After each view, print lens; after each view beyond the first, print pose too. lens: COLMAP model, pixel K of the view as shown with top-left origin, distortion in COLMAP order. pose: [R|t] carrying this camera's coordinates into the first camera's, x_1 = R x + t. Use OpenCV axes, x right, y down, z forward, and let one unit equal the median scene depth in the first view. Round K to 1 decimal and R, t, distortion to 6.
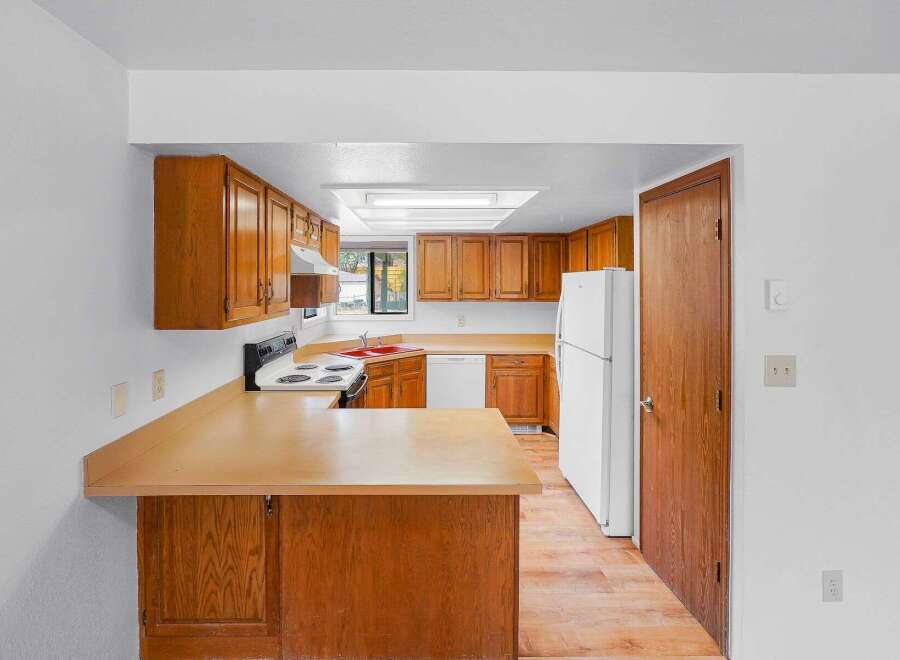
lens RADIAL K [[434.5, 0, 424.1], [0, 434.5, 287.4], [0, 0, 1]] dist [-0.001432, -0.000145]
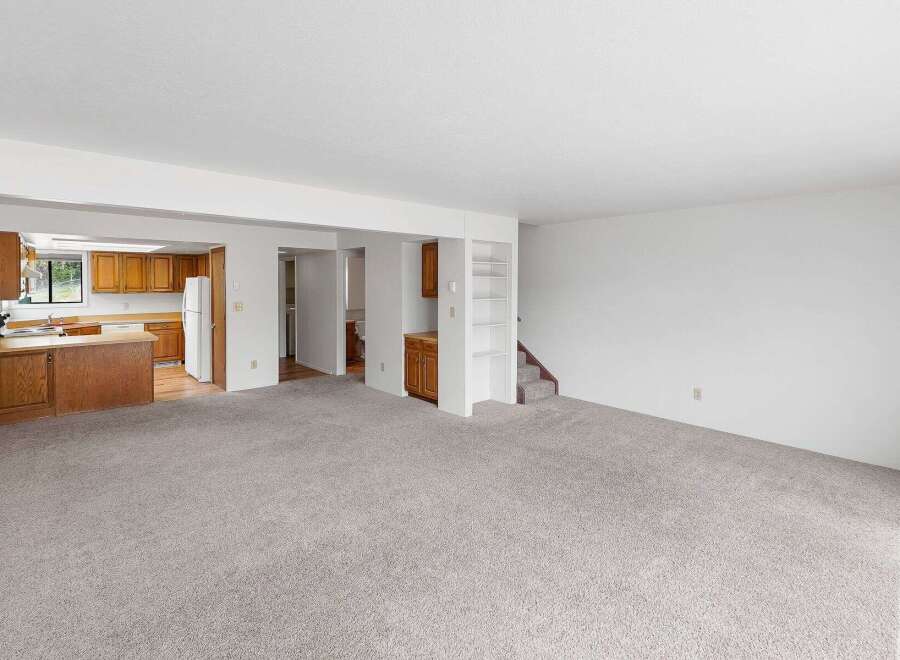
lens RADIAL K [[443.5, 0, 450.3], [0, 443.5, 282.7], [0, 0, 1]] dist [-0.003650, -0.000130]
pose [[0.741415, -0.002734, 0.671041, -0.132873], [0.007704, 0.999960, -0.004437, 0.008111], [-0.671002, 0.008459, 0.741407, -1.103288]]
